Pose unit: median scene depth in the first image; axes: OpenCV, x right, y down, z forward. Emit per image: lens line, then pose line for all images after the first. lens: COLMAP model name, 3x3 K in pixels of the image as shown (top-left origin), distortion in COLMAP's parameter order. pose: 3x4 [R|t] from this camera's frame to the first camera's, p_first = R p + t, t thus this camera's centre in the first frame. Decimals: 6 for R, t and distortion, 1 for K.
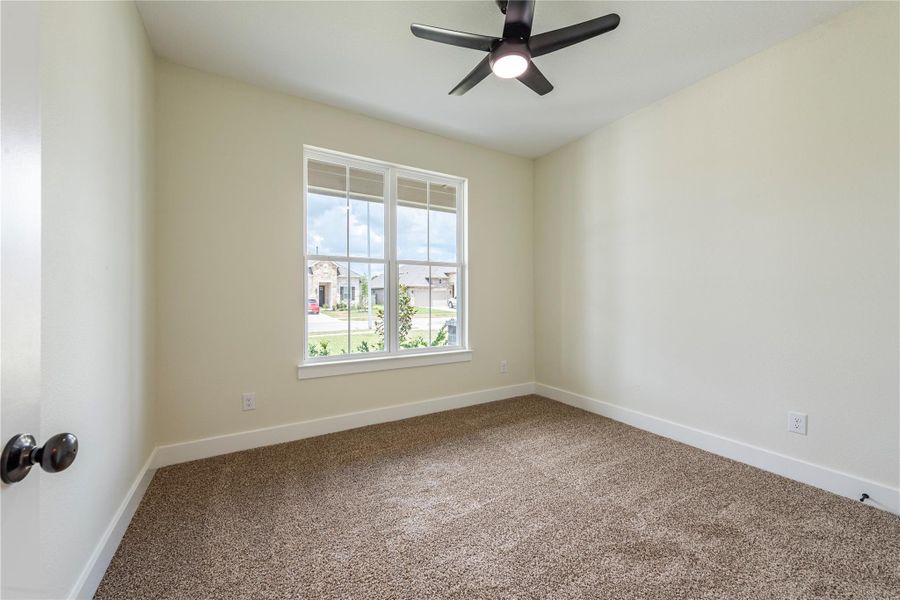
lens RADIAL K [[358.8, 0, 456.6], [0, 358.8, 299.6], [0, 0, 1]] dist [0.001953, 0.000315]
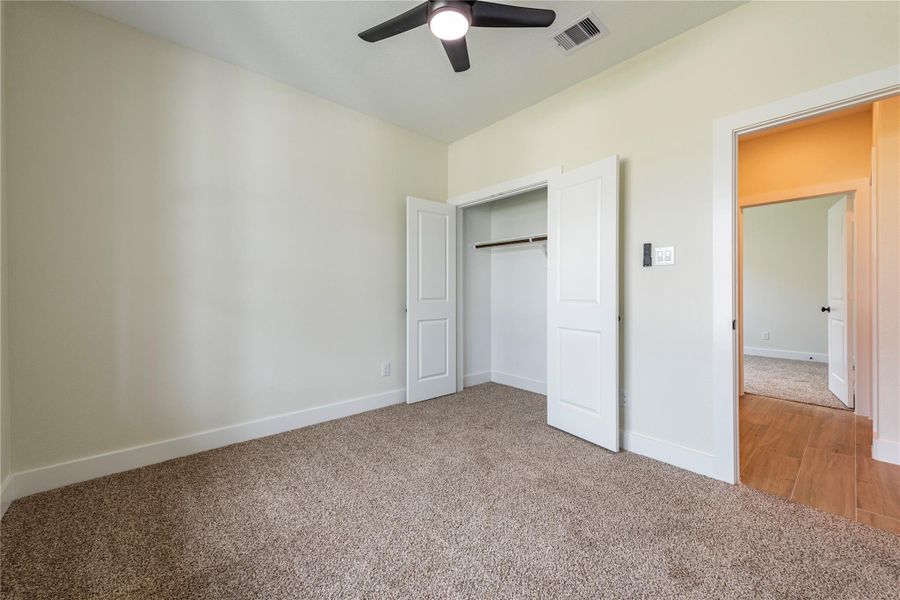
lens RADIAL K [[358.8, 0, 448.7], [0, 358.8, 292.9], [0, 0, 1]] dist [0.001953, 0.000315]
pose [[-0.193245, -0.001918, 0.981149, -0.565776], [0.007511, 0.999966, 0.003434, 0.006014], [-0.981122, 0.008033, -0.193224, 0.917111]]
